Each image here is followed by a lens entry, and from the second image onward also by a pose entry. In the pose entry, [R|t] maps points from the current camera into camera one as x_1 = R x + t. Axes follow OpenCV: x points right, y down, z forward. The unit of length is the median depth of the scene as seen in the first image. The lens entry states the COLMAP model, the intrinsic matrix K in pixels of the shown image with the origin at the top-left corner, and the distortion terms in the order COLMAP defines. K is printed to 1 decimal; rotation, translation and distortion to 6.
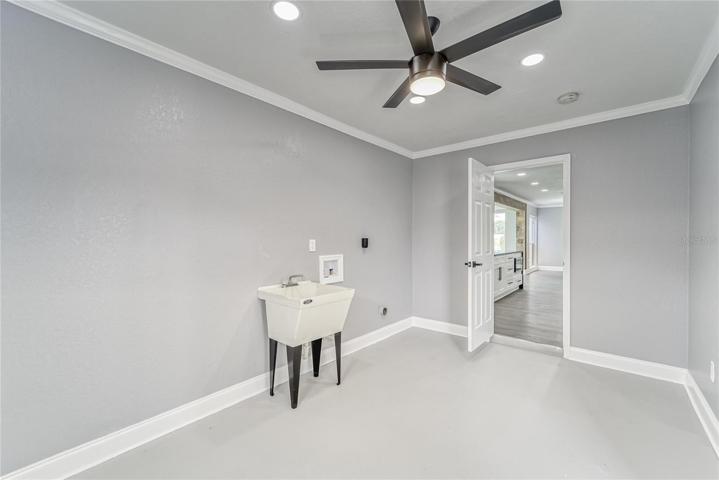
lens RADIAL K [[293.2, 0, 359.5], [0, 293.2, 239.0], [0, 0, 1]] dist [0.001088, -0.001274]
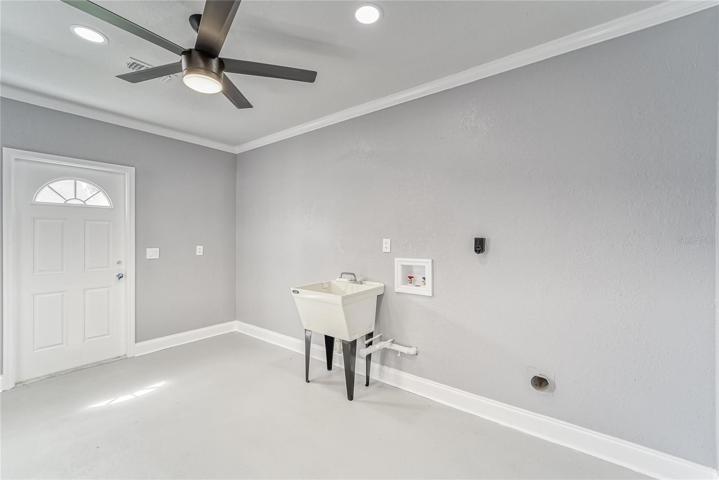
lens RADIAL K [[293.2, 0, 359.5], [0, 293.2, 239.1], [0, 0, 1]] dist [0.001088, -0.001274]
pose [[0.069227, 0.004899, -0.997589, 0.731447], [-0.004215, 0.999980, 0.004618, -0.001788], [0.997592, 0.003885, 0.069246, 0.850069]]
